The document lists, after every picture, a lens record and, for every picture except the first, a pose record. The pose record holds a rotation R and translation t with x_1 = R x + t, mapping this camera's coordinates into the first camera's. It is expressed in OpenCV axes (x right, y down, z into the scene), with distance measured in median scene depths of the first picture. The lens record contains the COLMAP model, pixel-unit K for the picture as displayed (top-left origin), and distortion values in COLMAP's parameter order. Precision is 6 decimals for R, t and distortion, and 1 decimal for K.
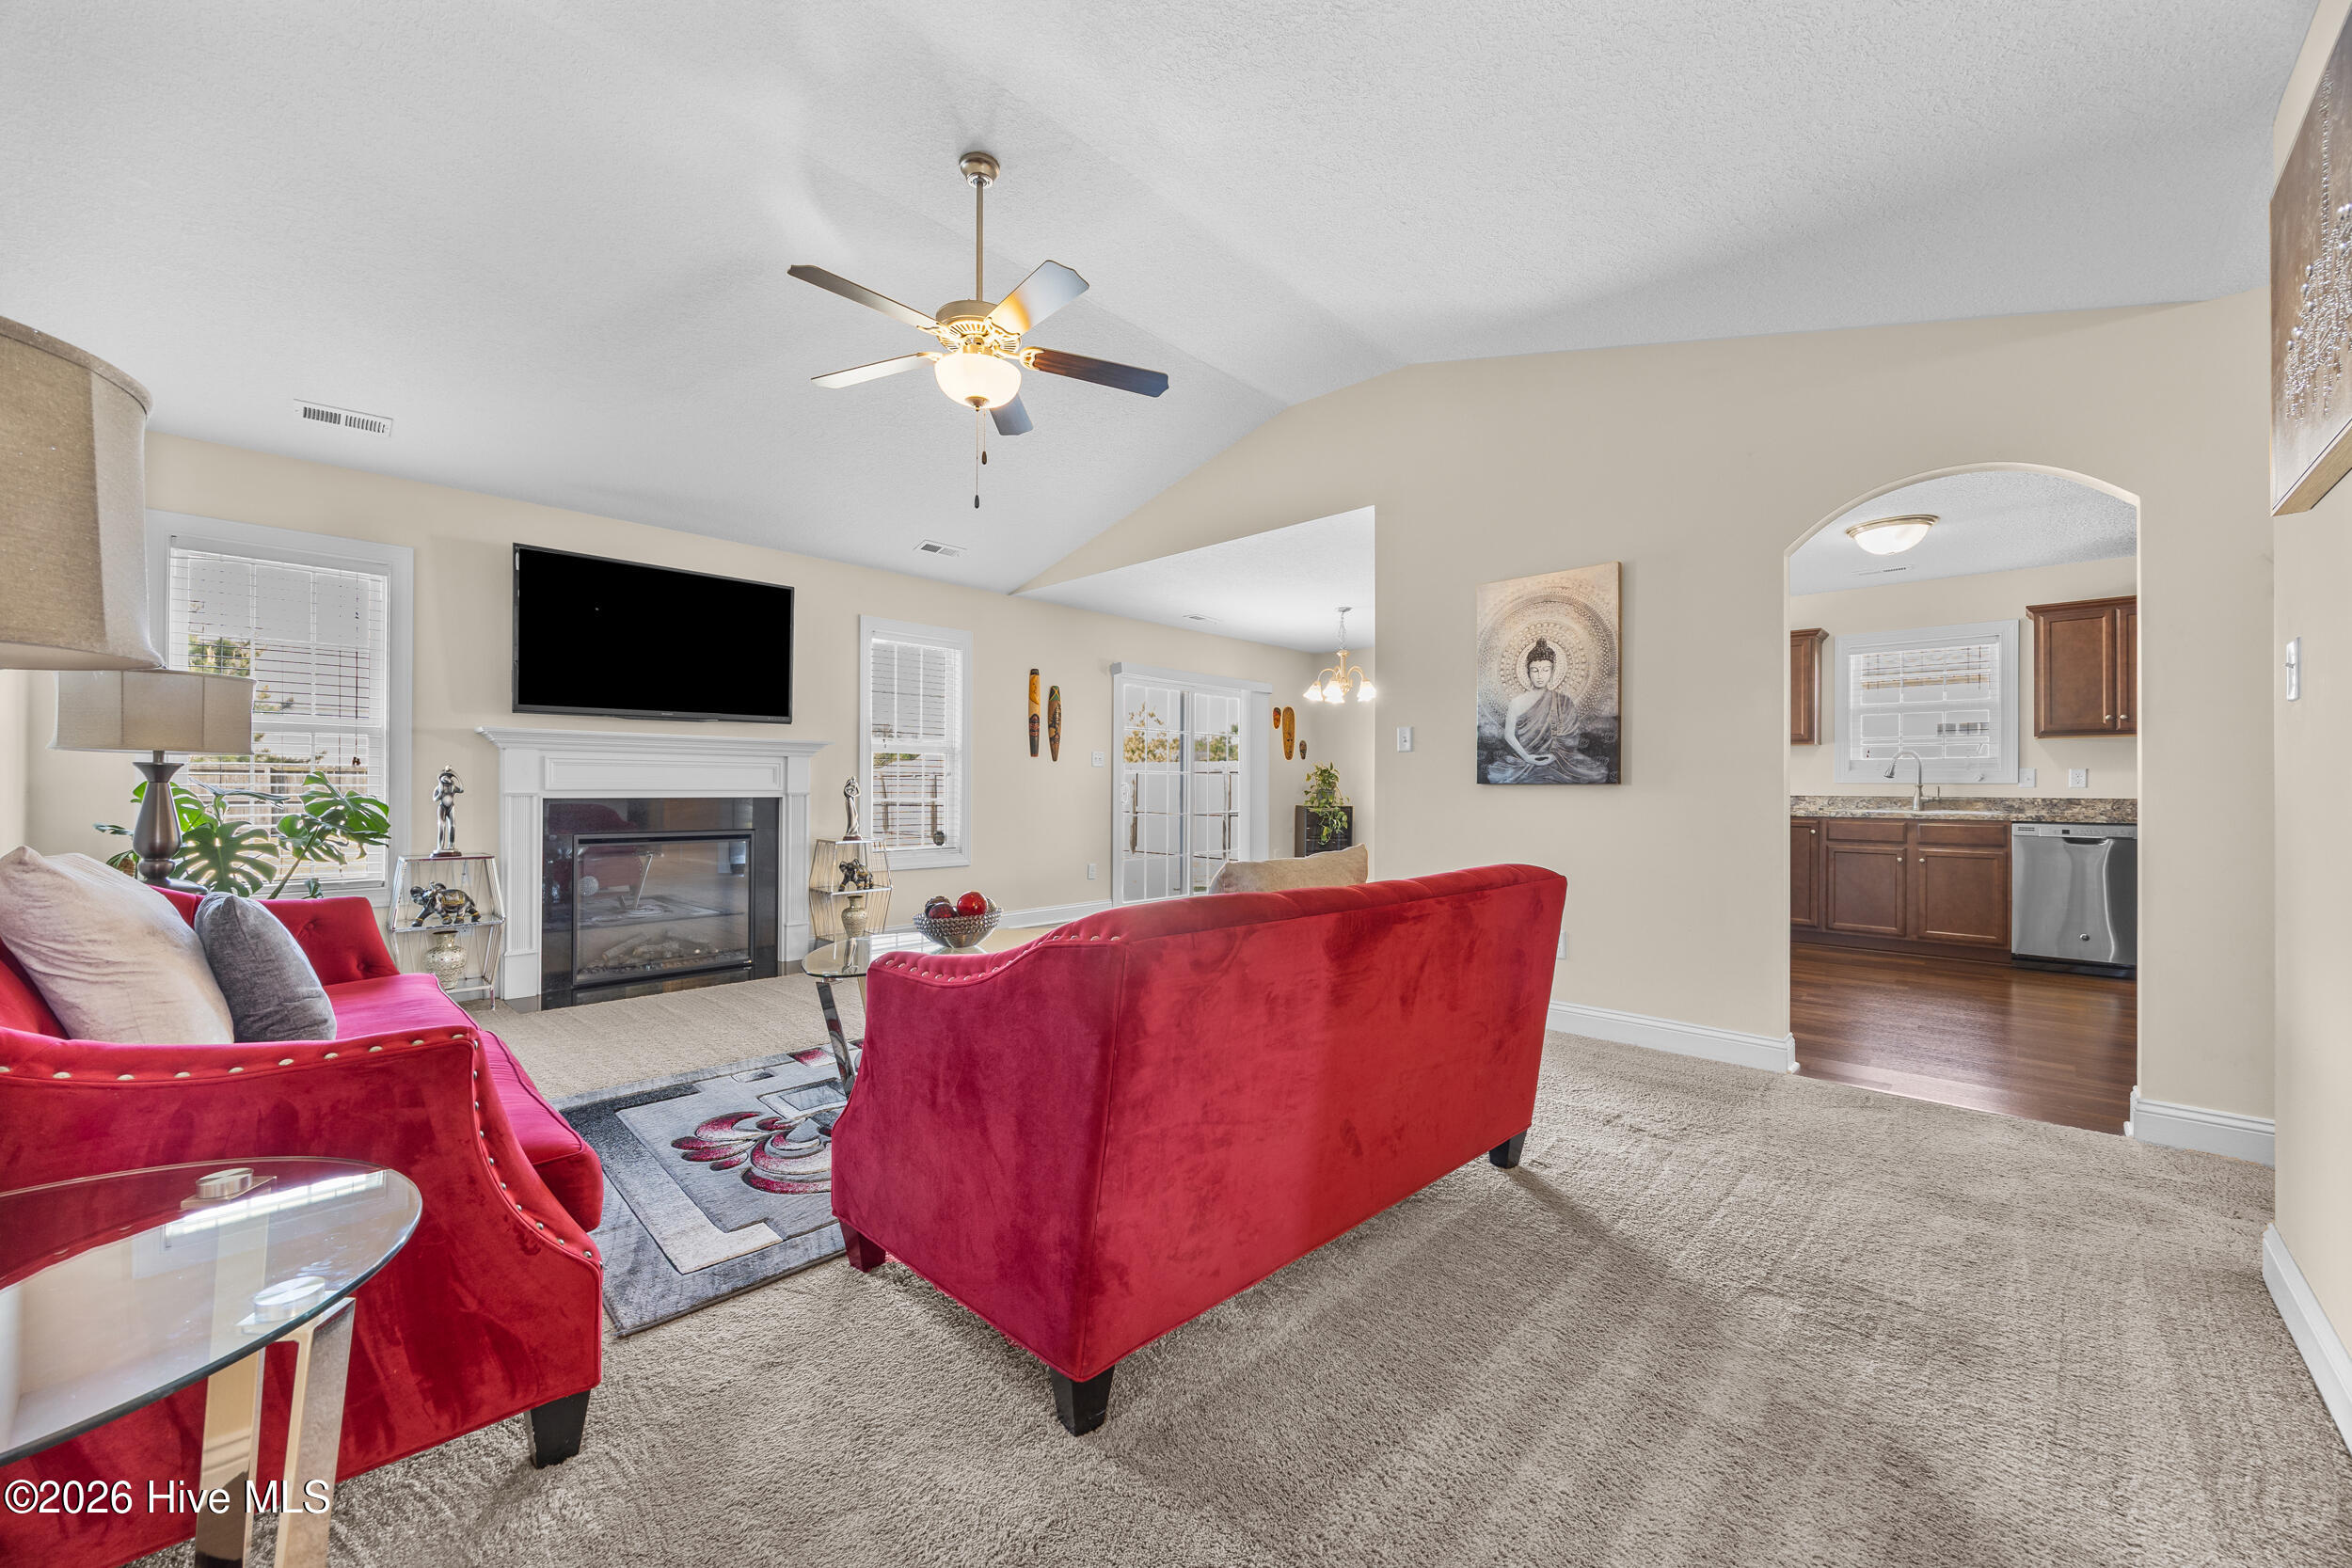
lens RADIAL K [[873.3, 0, 1176.0], [0, 873.3, 784.0], [0, 0, 1]] dist [-0.001847, -0.000110]
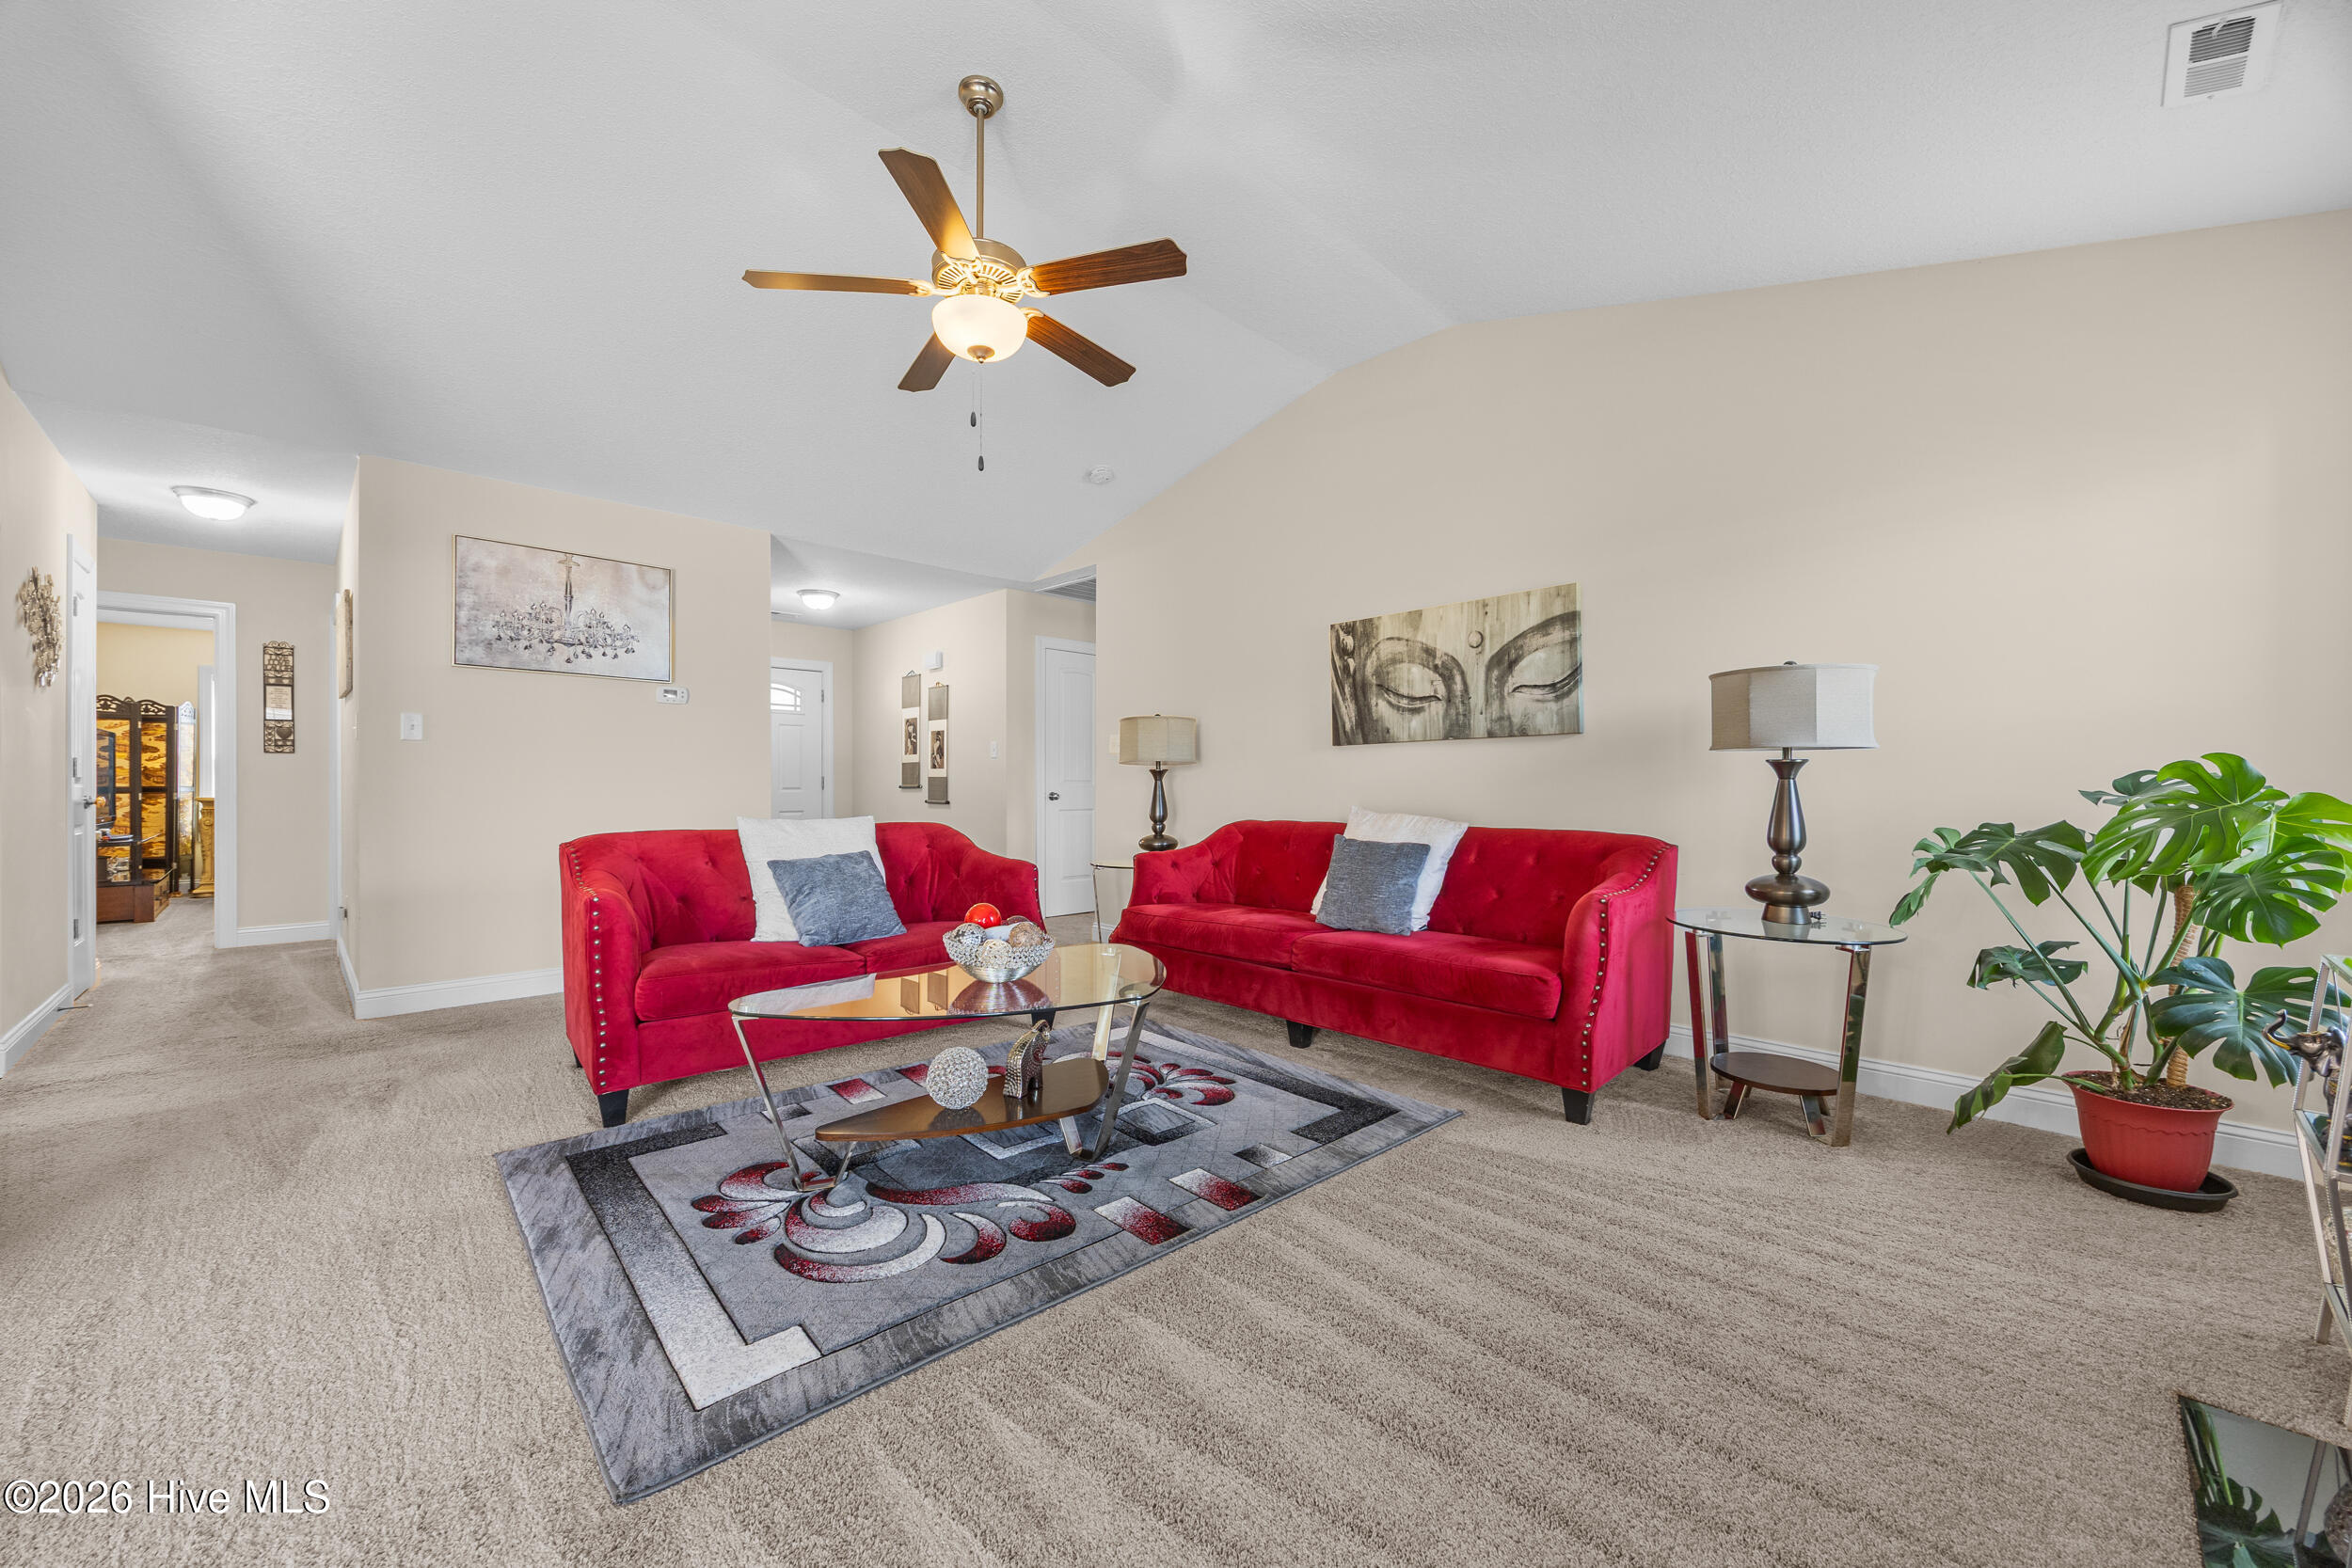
lens RADIAL K [[904.0, 0, 1155.7], [0, 904.0, 784.4], [0, 0, 1]] dist [0.000606, -0.000057]
pose [[-0.998134, -0.004483, 0.060900, -0.285846], [-0.004504, 0.999990, -0.000216, 0.004918], [-0.060898, -0.000490, -0.998144, 1.177949]]
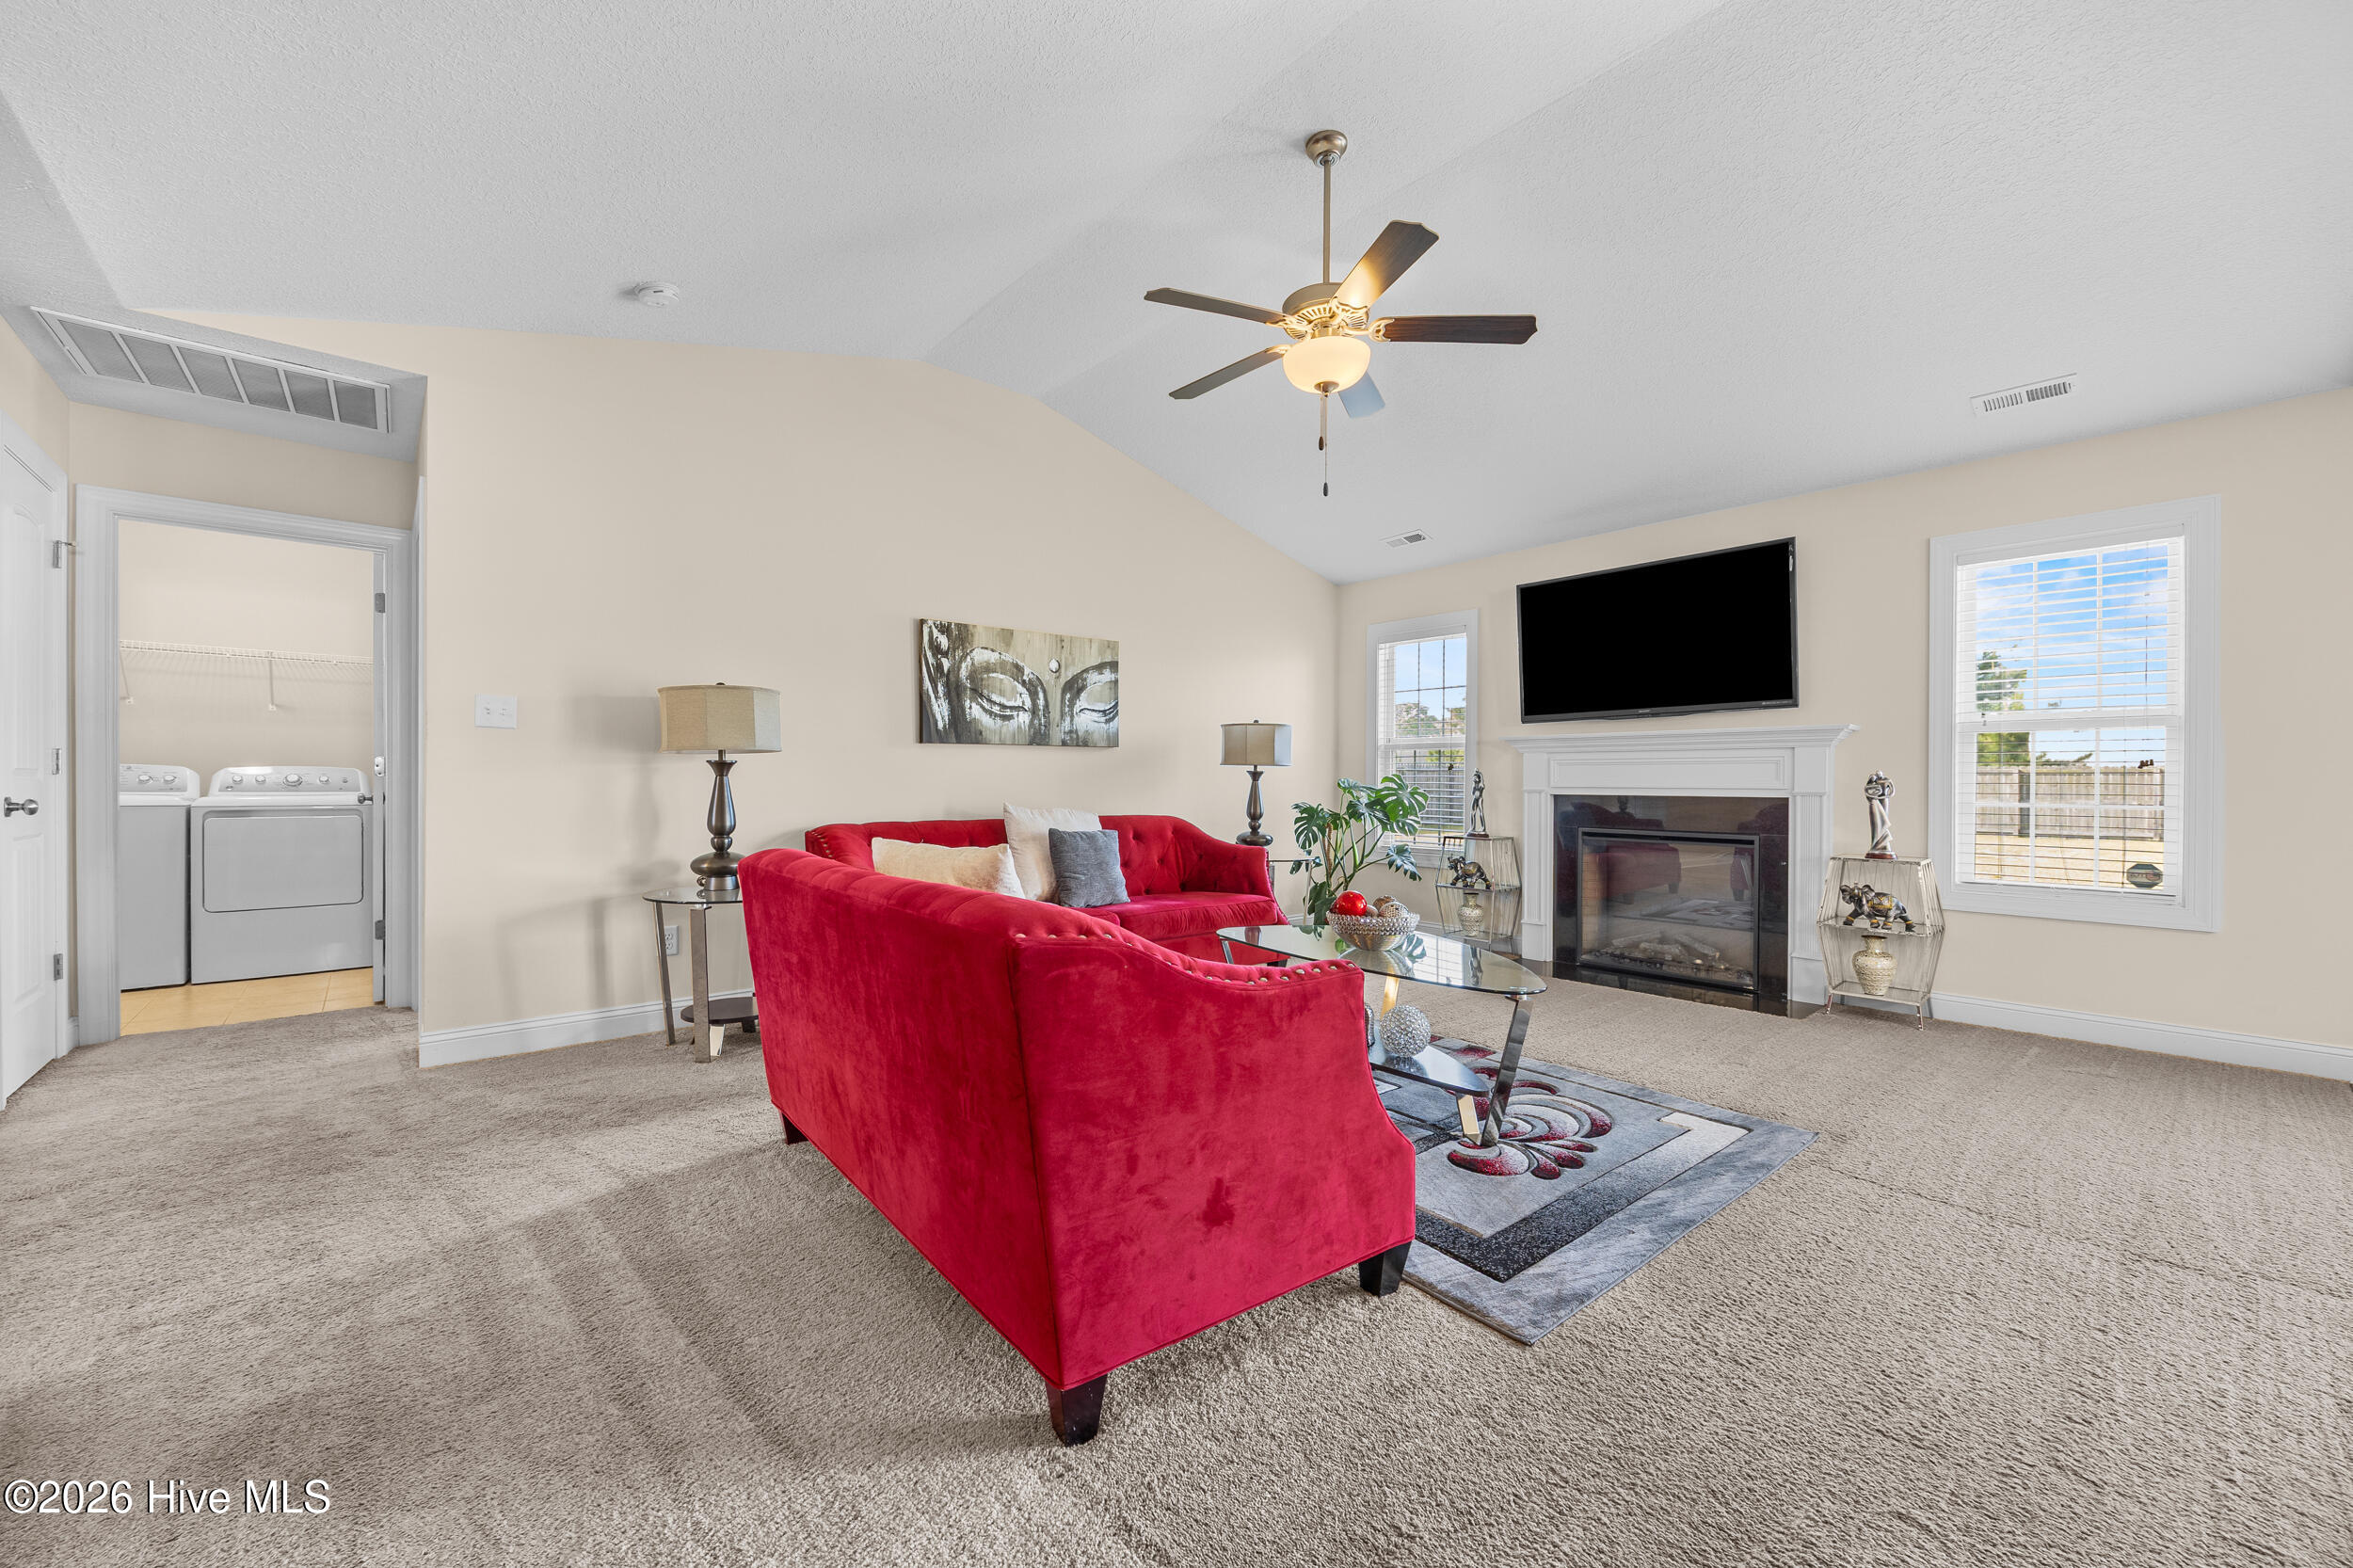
lens RADIAL K [[923.1, 0, 1176.5], [0, 923.1, 784.0], [0, 0, 1]] dist [-0.001908, -0.000266]
pose [[-0.091235, -0.004311, -0.995820, 0.506638], [-0.002556, 0.999988, -0.004094, 0.008422], [0.995826, 0.002172, -0.091245, 0.563717]]
